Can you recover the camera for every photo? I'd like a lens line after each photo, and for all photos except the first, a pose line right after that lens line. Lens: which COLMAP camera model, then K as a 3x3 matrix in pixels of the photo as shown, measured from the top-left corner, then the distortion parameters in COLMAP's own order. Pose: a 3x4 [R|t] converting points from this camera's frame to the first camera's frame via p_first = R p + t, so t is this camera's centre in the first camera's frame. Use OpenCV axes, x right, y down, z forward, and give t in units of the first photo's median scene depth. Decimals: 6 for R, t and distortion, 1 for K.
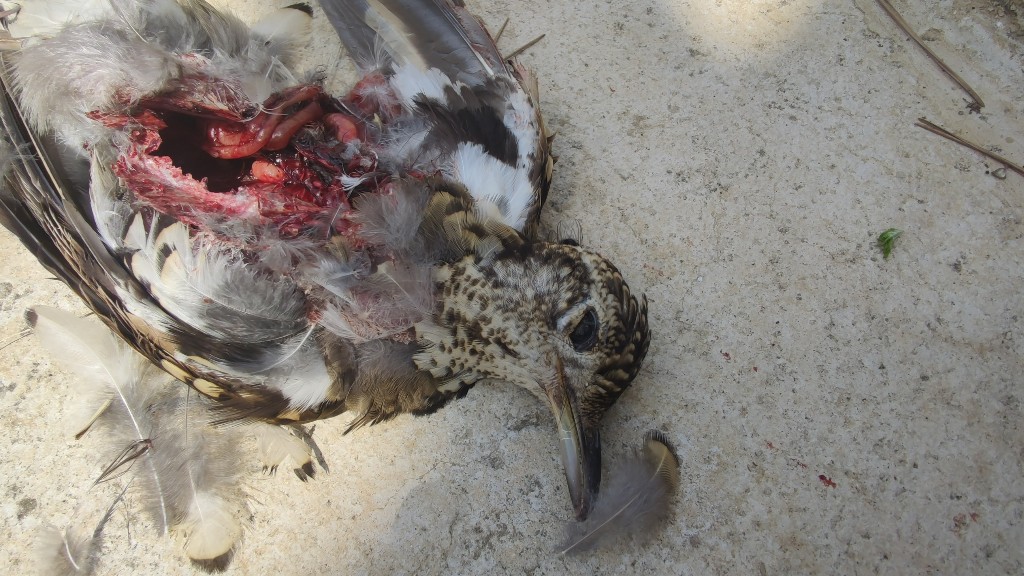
lens RADIAL K [[717.2, 0, 511.2], [0, 717.2, 289.4], [0, 0, 1]] dist [-0.005833, 0.034345]
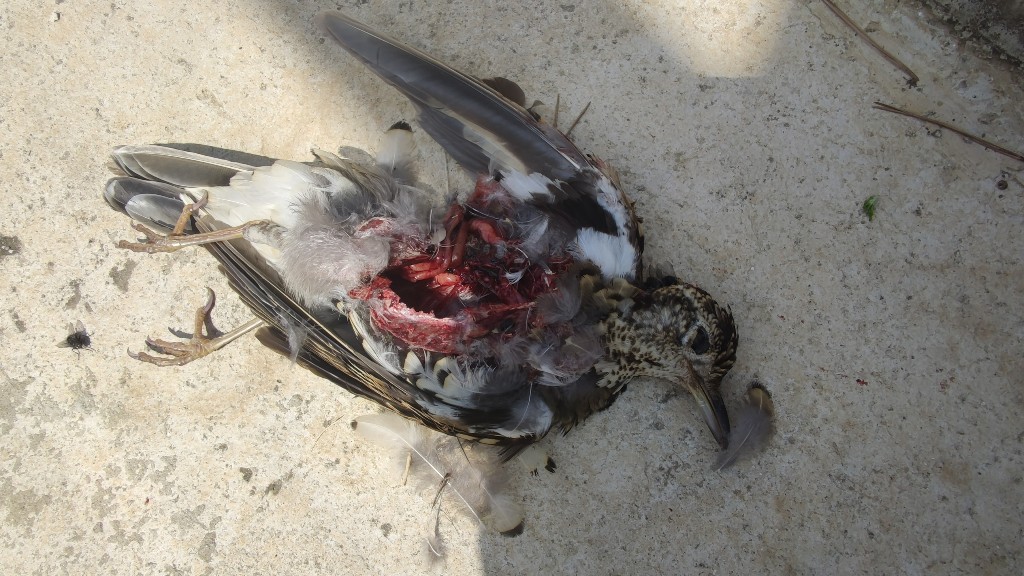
lens RADIAL K [[717.2, 0, 511.1], [0, 717.2, 289.5], [0, 0, 1]] dist [-0.005833, 0.034345]
pose [[0.960908, -0.276760, -0.007726, -0.230608], [0.272051, 0.938642, 0.211989, -0.452123], [-0.051418, -0.205804, 0.977242, -0.460775]]
